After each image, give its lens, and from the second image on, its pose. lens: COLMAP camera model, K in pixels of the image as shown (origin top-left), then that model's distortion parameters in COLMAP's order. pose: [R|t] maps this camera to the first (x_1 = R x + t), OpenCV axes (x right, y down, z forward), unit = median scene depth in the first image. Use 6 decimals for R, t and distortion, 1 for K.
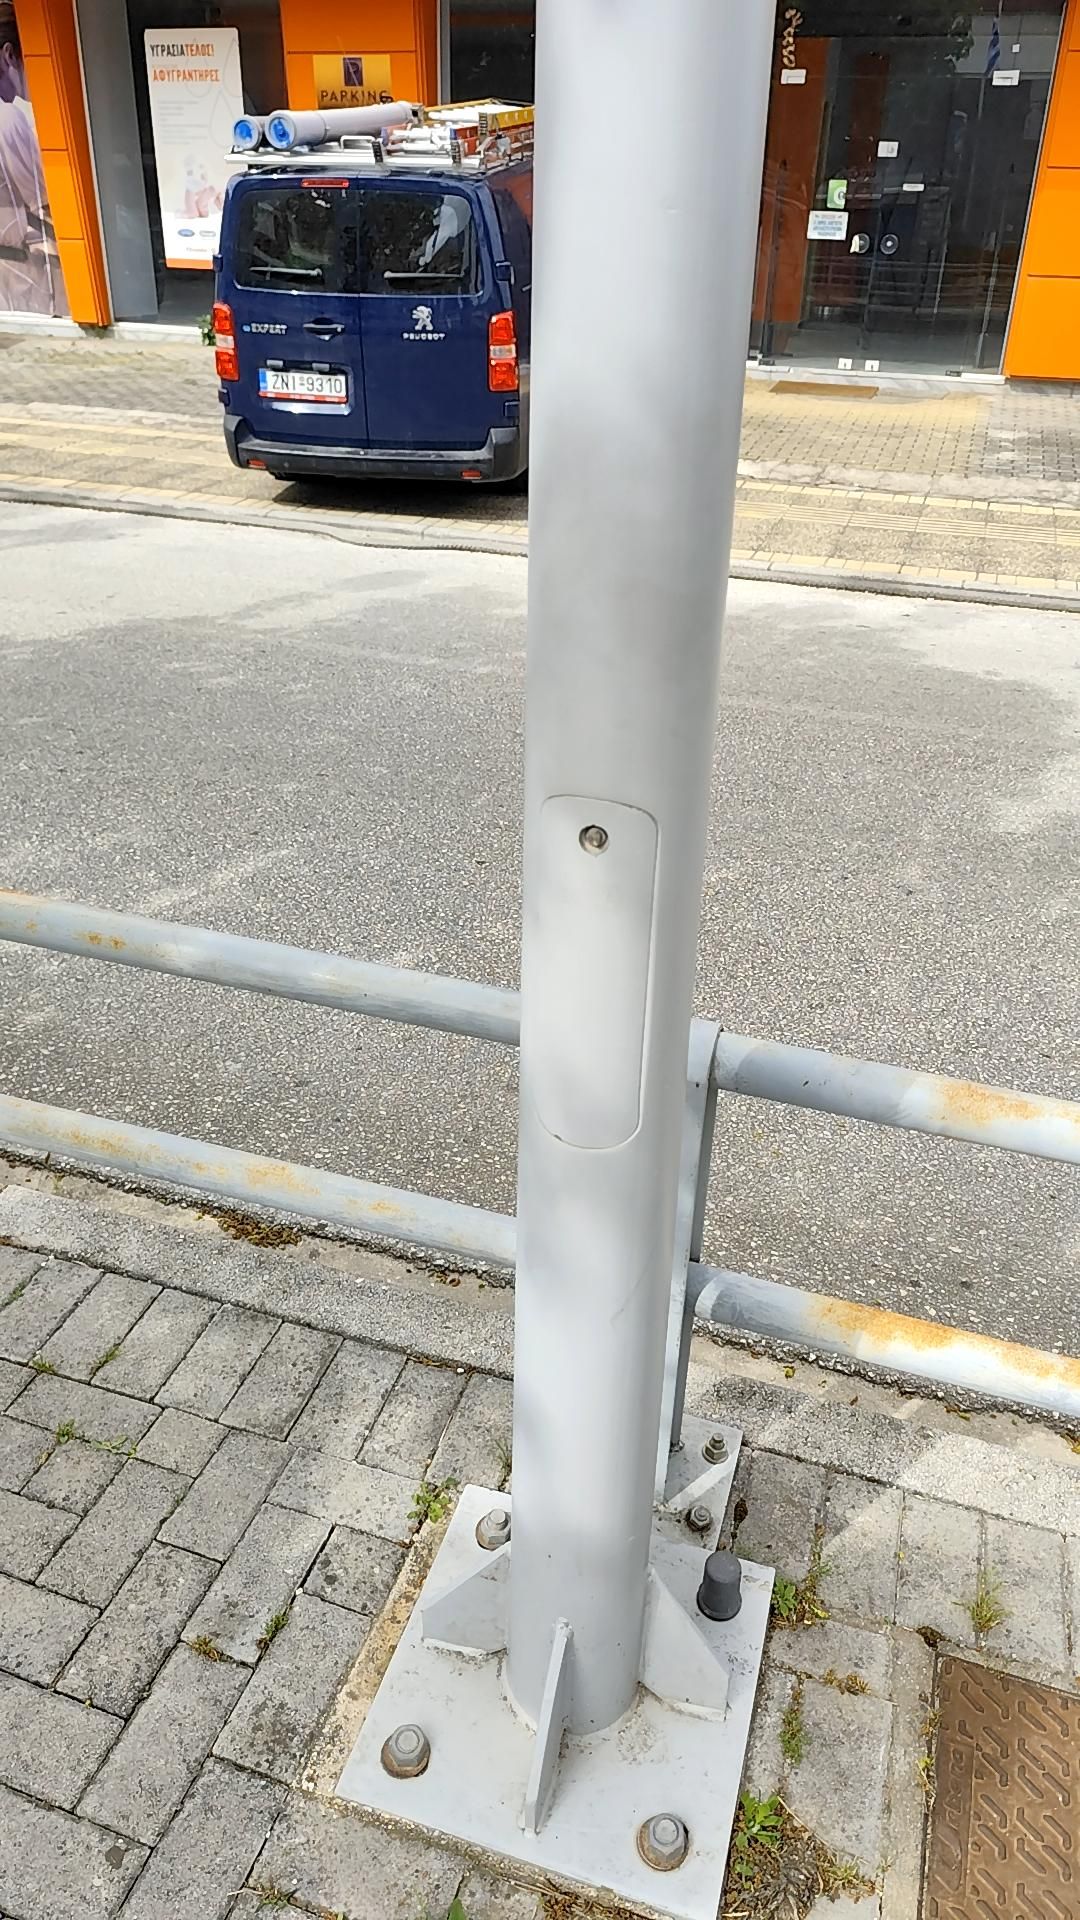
lens RADIAL K [[1331.5, 0, 546.2], [0, 1331.5, 953.3], [0, 0, 1]] dist [0.033494, -0.041408]
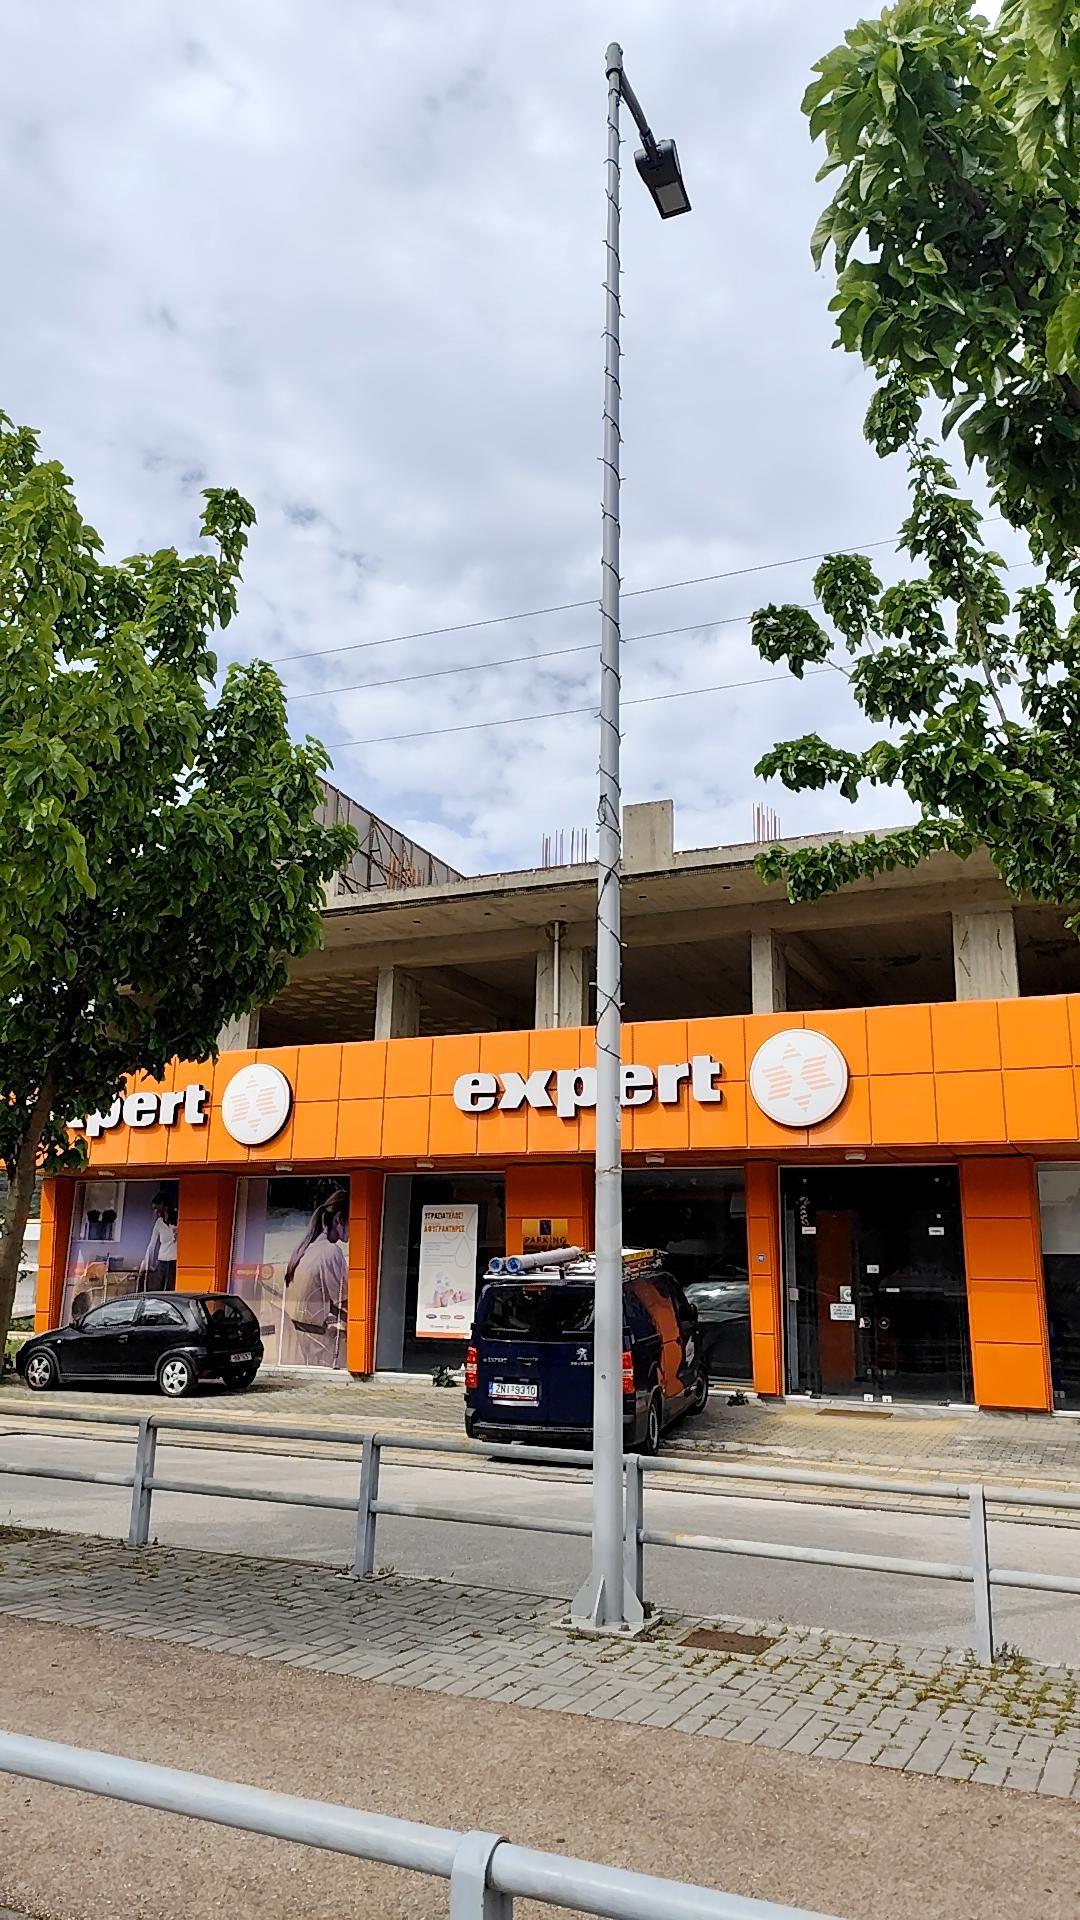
lens RADIAL K [[1331.5, 0, 546.2], [0, 1331.5, 953.3], [0, 0, 1]] dist [0.033494, -0.041408]
pose [[0.994040, -0.027619, -0.105459, 0.042581], [-0.053175, 0.721648, -0.690215, 0.251254], [0.095167, 0.691709, 0.715878, -0.441716]]
